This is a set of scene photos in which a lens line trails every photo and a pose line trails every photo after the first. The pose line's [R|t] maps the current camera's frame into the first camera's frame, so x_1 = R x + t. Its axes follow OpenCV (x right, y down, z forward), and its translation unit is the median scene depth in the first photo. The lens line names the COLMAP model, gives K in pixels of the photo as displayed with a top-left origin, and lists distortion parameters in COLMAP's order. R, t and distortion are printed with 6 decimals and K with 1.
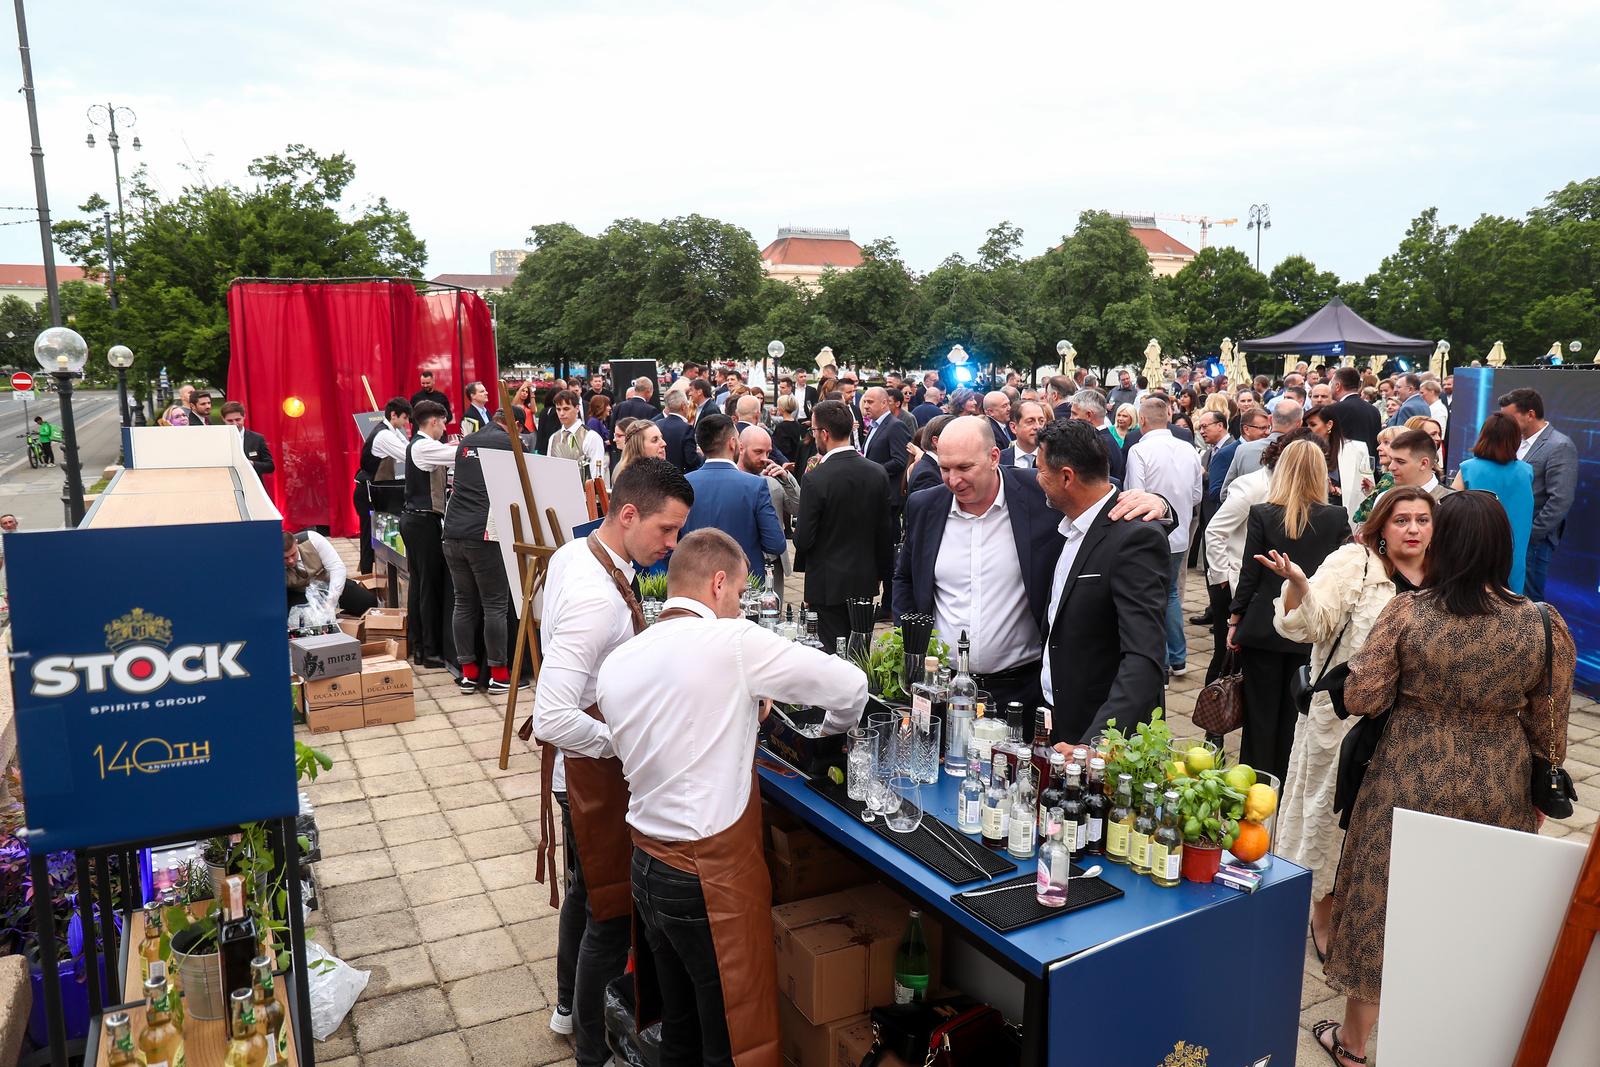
lens RADIAL K [[1071.9, 0, 800.0], [0, 1071.9, 533.5], [0, 0, 1]] dist [-0.100856, 0.029204]
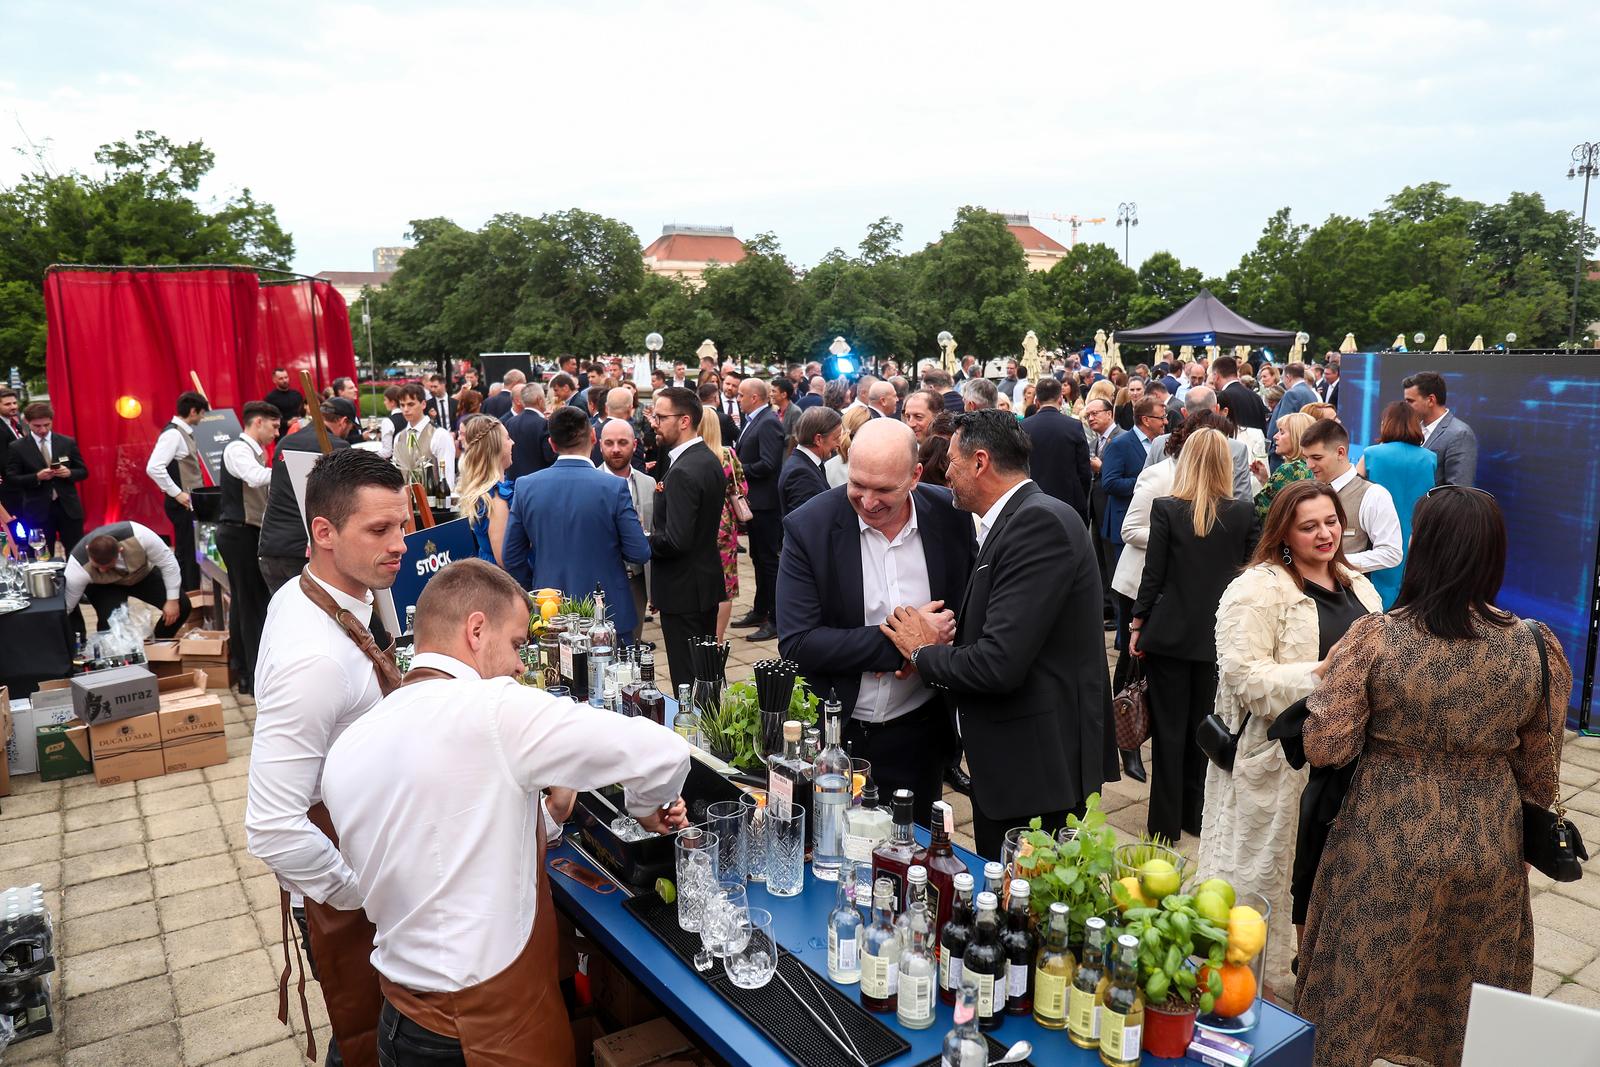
lens RADIAL K [[1071.9, 0, 800.0], [0, 1071.9, 533.5], [0, 0, 1]] dist [-0.100856, 0.029204]
pose [[0.994197, -0.021655, 0.105369, 0.024580], [0.021065, 0.999756, 0.006712, -0.010567], [-0.105488, -0.004454, 0.994411, 0.117527]]
